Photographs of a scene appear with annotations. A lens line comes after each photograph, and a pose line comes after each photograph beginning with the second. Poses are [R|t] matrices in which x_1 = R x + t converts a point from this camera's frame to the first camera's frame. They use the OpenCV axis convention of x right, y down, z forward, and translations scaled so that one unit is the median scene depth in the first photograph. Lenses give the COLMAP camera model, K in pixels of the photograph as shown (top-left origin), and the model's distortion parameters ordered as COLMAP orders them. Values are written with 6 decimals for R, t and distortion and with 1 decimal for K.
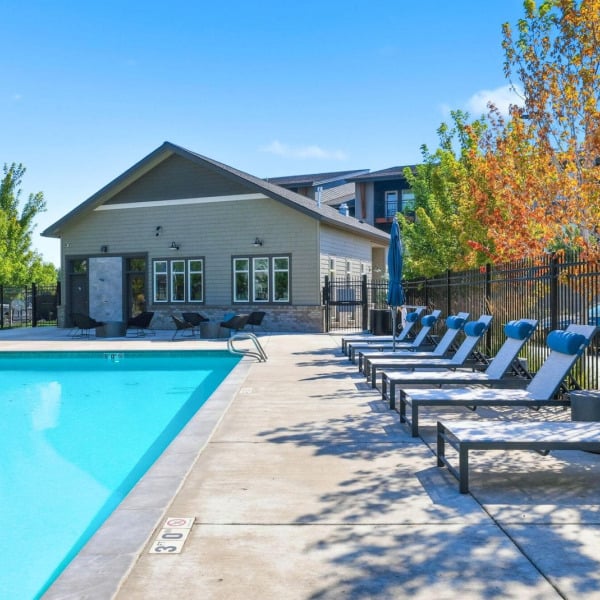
lens RADIAL K [[599.6, 0, 297.1], [0, 599.6, 295.6], [0, 0, 1]] dist [0.007890, 0.000000]
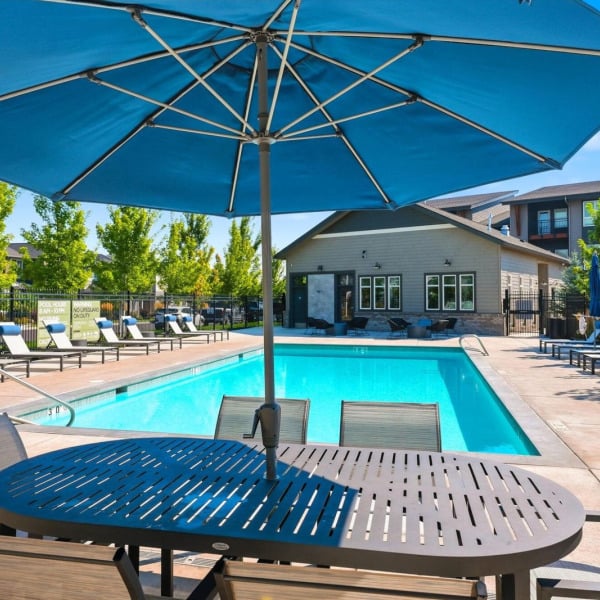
lens RADIAL K [[540.9, 0, 301.9], [0, 540.9, 286.4], [0, 0, 1]] dist [0.017651, -0.000903]
pose [[0.972950, 0.000281, -0.231014, -0.094285], [-0.006673, 0.999616, -0.026888, -0.006076], [0.230918, 0.027702, 0.972579, -0.163422]]
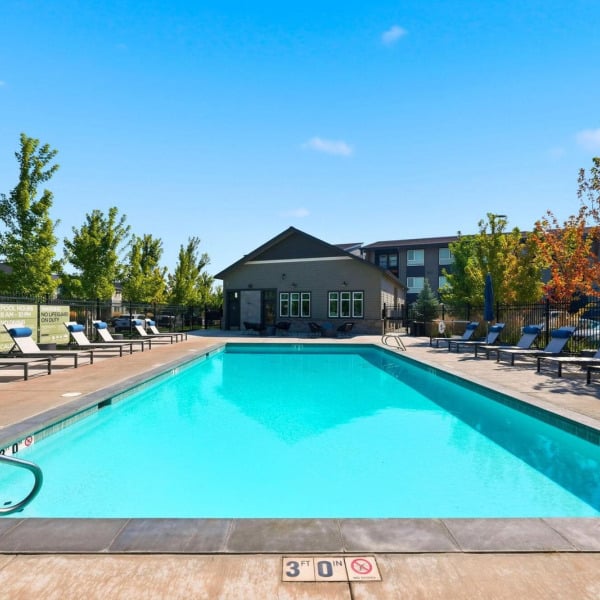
lens RADIAL K [[342.6, 0, 299.8], [0, 342.6, 313.4], [0, 0, 1]] dist [-0.003982, -0.000092]
pose [[0.999799, 0.013033, 0.015235, -0.201824], [-0.013029, 0.999915, -0.000349, 0.001734], [-0.015238, 0.000150, 0.999884, -0.015186]]
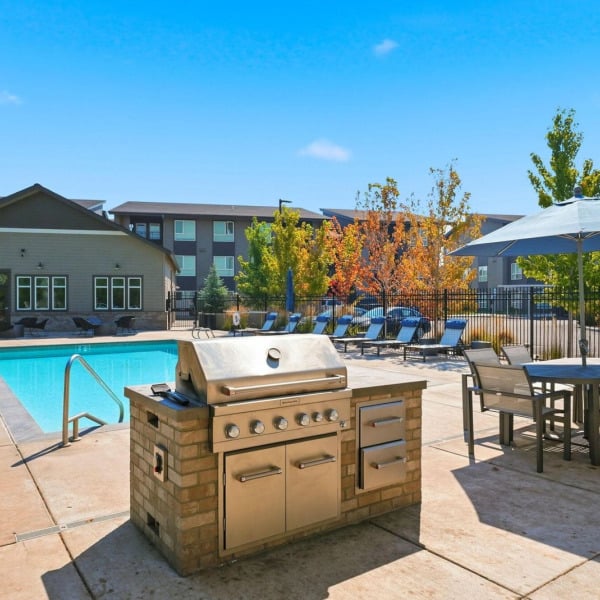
lens RADIAL K [[509.9, 0, 300.3], [0, 509.9, 302.7], [0, 0, 1]] dist [0.001089, 0.001435]
pose [[0.821500, 0.003209, 0.570200, -0.368909], [-0.002987, 0.999995, -0.001325, -0.004040], [-0.570201, -0.000615, 0.821505, -0.198277]]
